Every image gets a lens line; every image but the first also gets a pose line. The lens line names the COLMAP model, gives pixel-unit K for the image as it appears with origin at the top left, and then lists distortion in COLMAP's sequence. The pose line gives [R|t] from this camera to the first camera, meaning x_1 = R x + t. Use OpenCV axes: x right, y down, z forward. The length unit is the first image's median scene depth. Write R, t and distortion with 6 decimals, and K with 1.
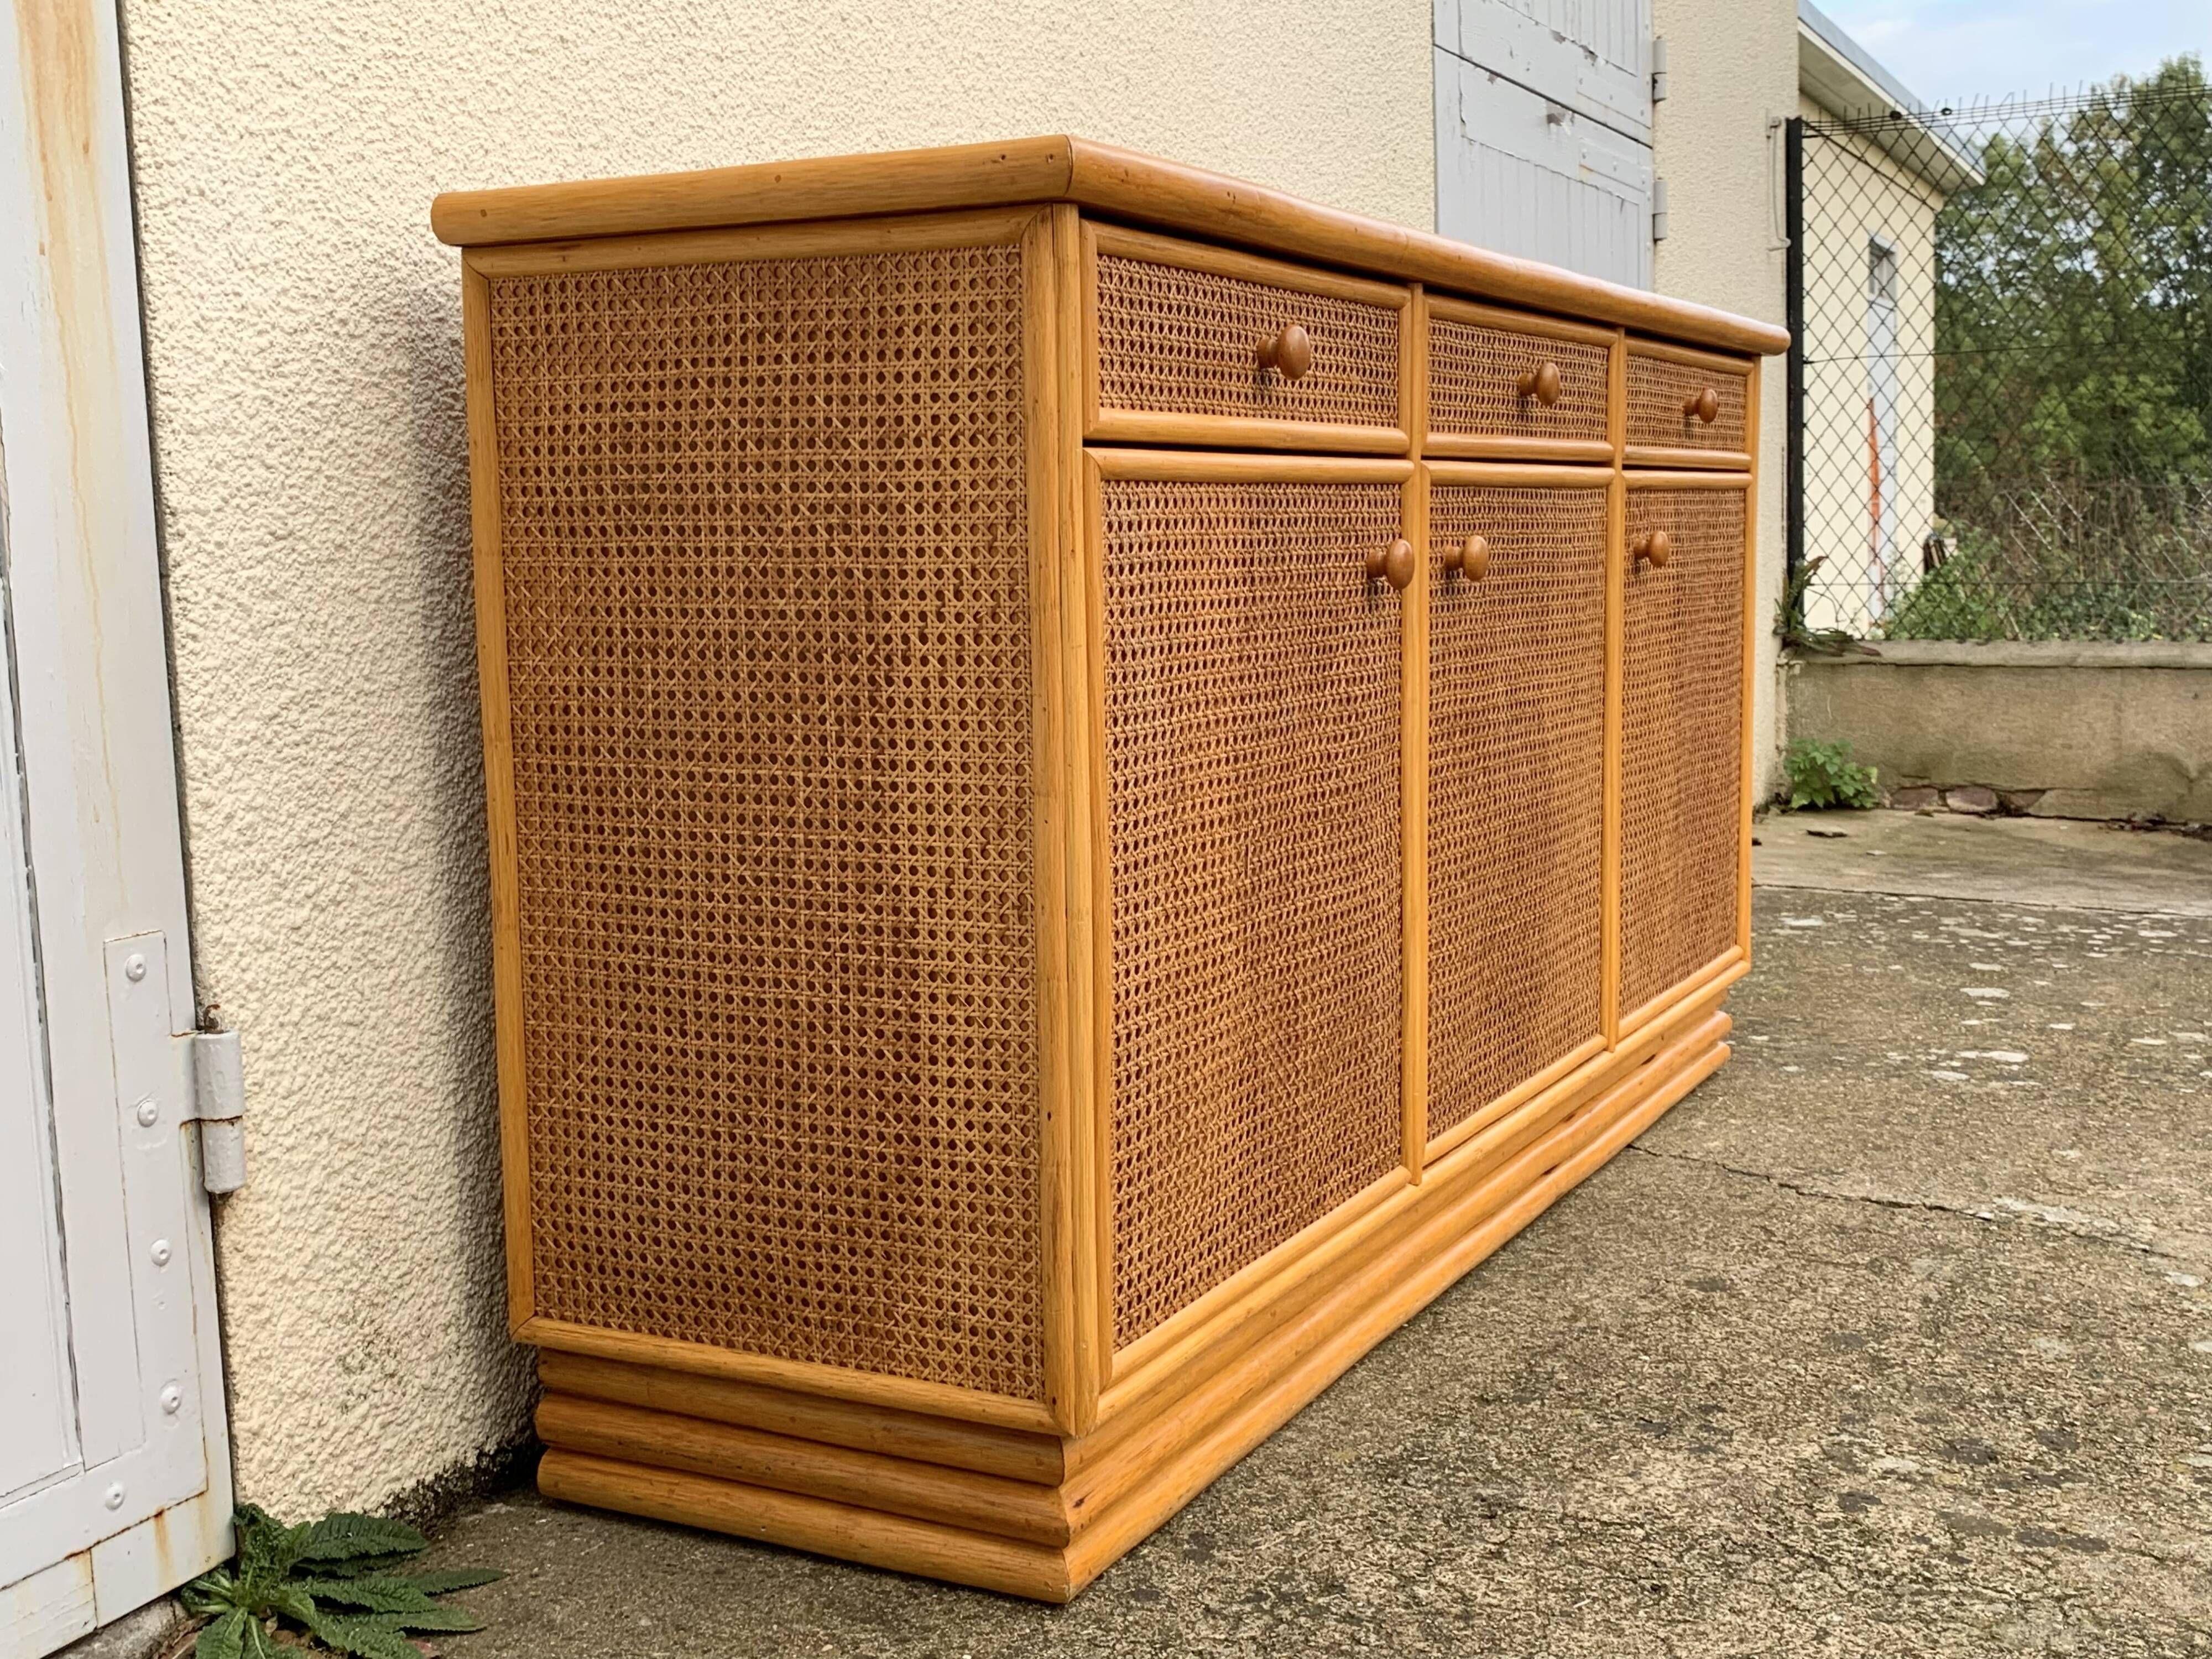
lens RADIAL K [[2522.0, 0, 1128.9], [0, 2522.0, 793.7], [0, 0, 1]] dist [0.049744, 0.000000]
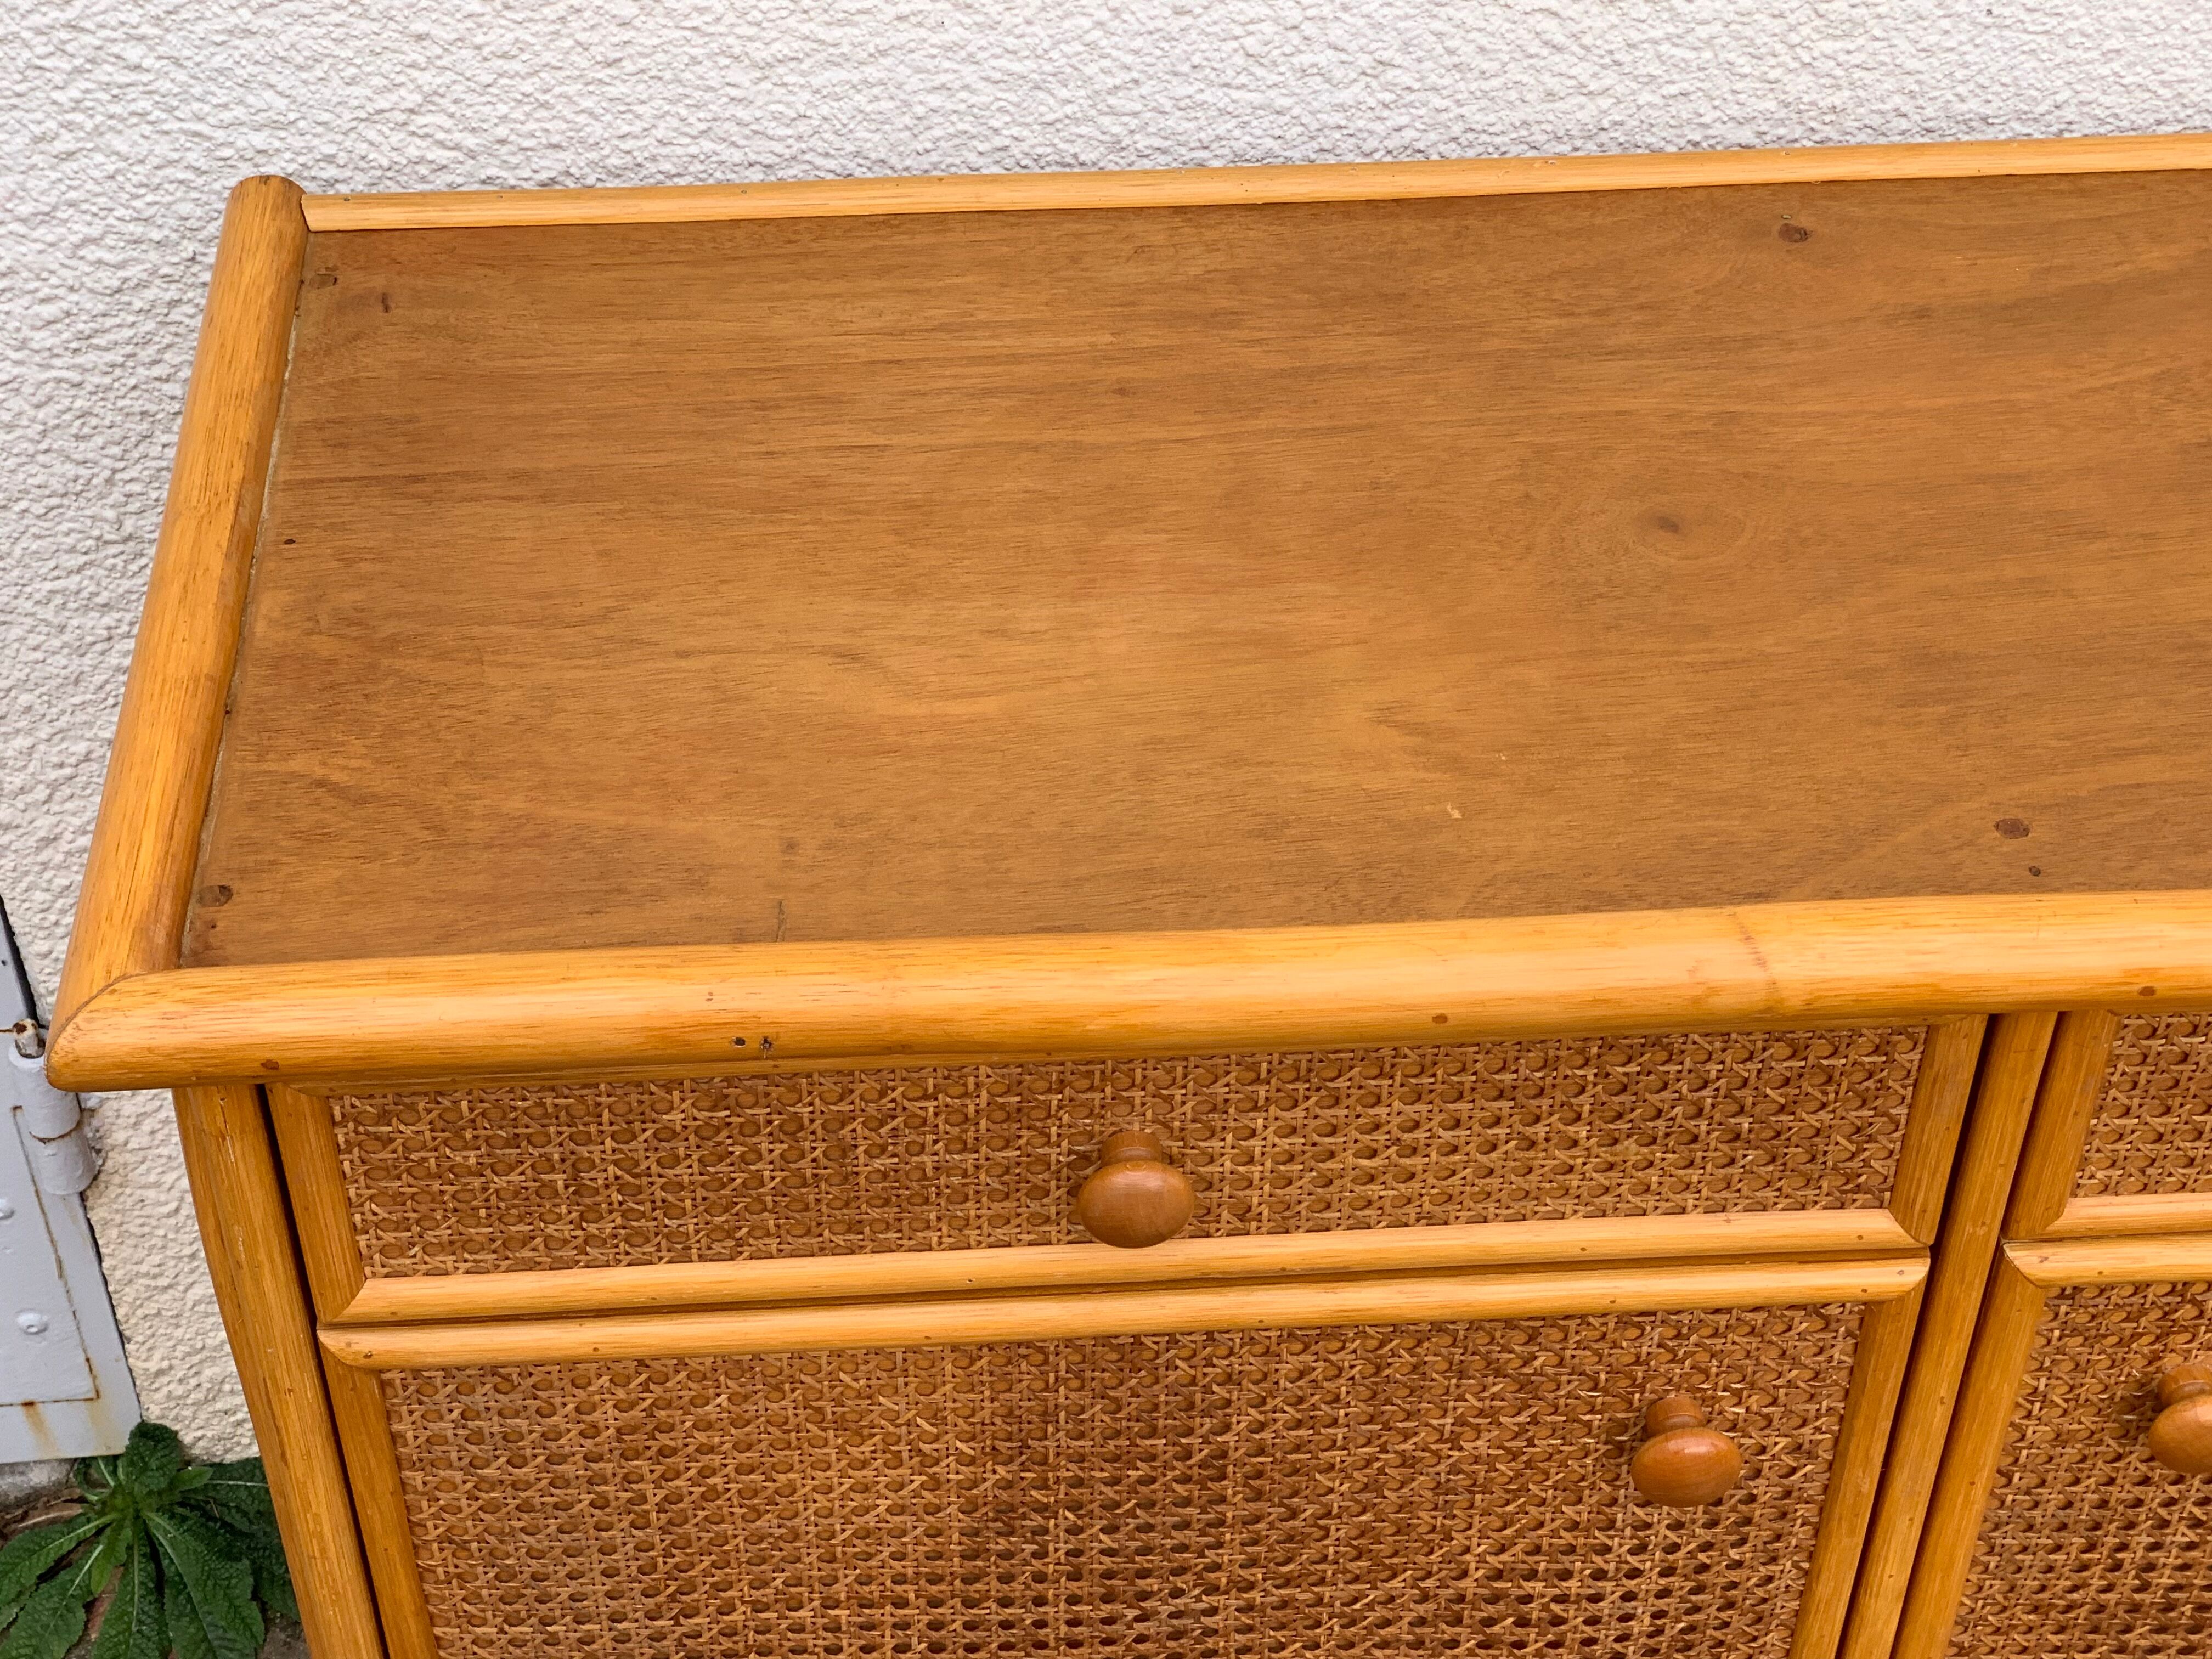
lens RADIAL K [[3639.8, 0, 1033.4], [0, 3639.8, 829.2], [0, 0, 1]] dist [0.022371, 0.000000]
pose [[0.499521, 0.594347, -0.630262, 0.463296], [-0.094857, 0.760683, 0.642155, -0.693833], [0.861093, -0.260985, 0.436355, 0.739610]]
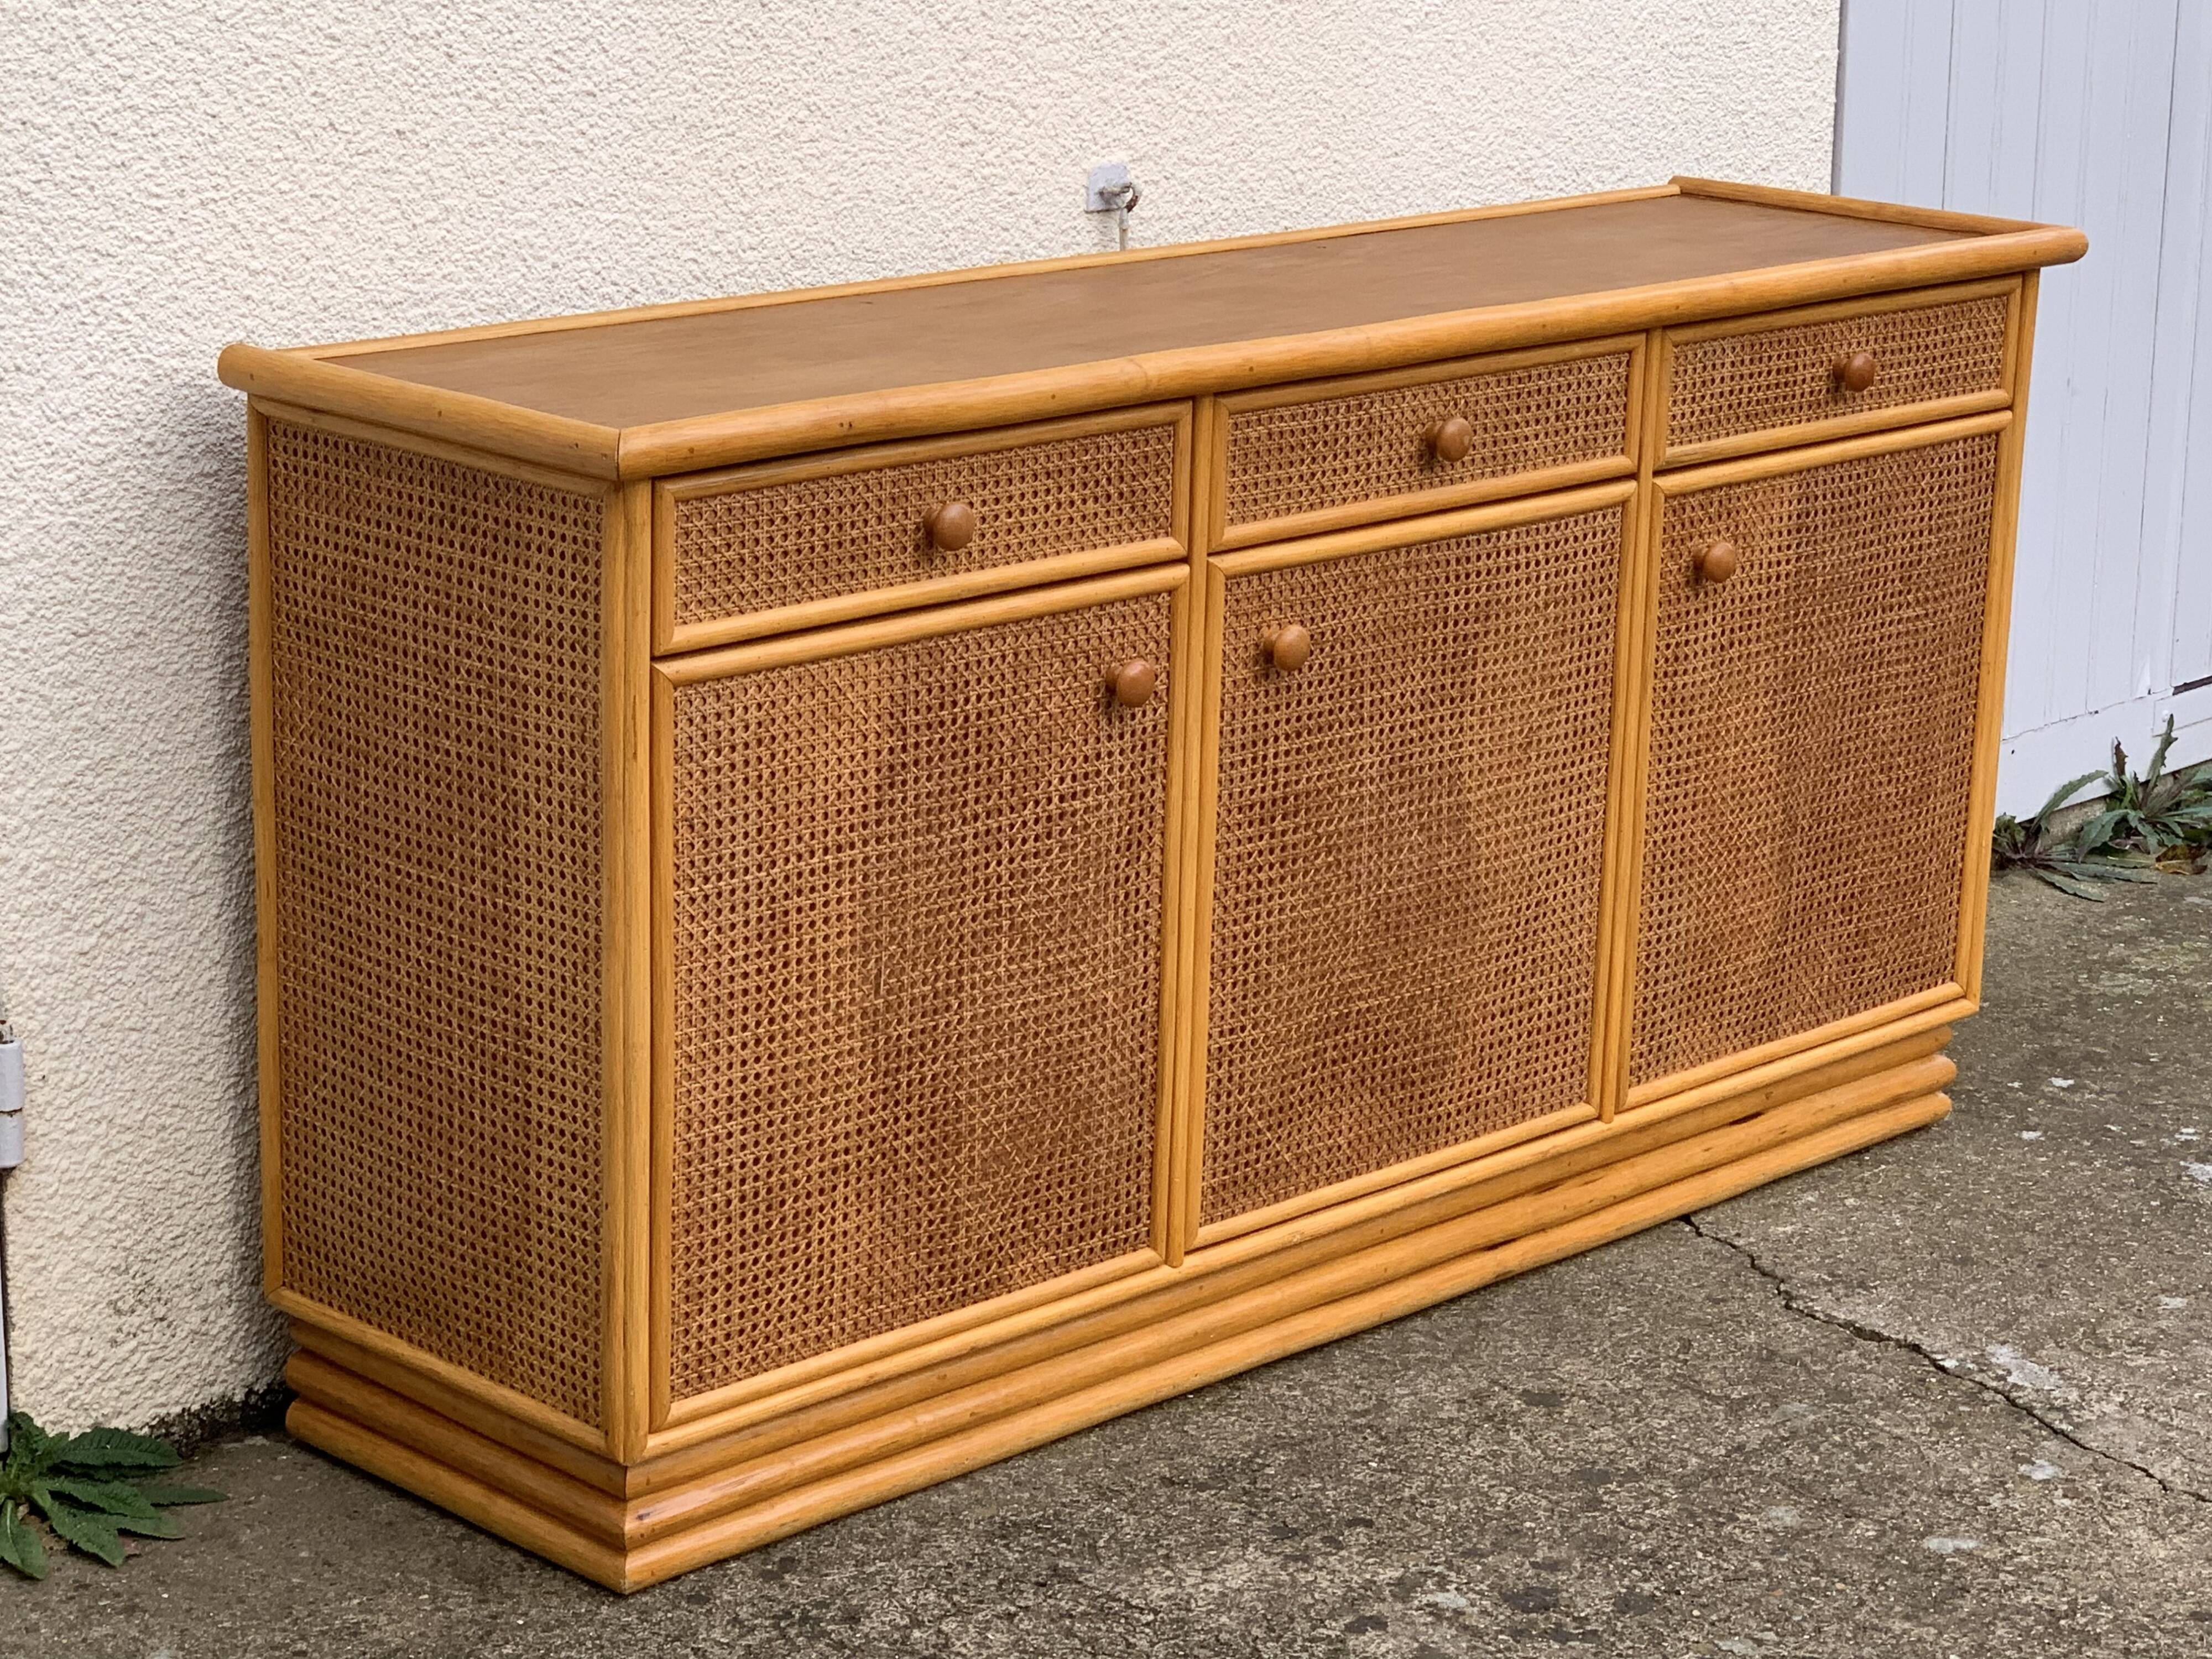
lens RADIAL K [[4818.3, 0, 1122.9], [0, 4818.3, 806.0], [0, 0, 1]] dist [0.029321, 0.000000]
pose [[0.953307, 0.117170, -0.278346, 0.757882], [-0.075010, 0.984652, 0.157589, -0.406706], [0.292539, -0.129352, 0.947465, -0.998134]]
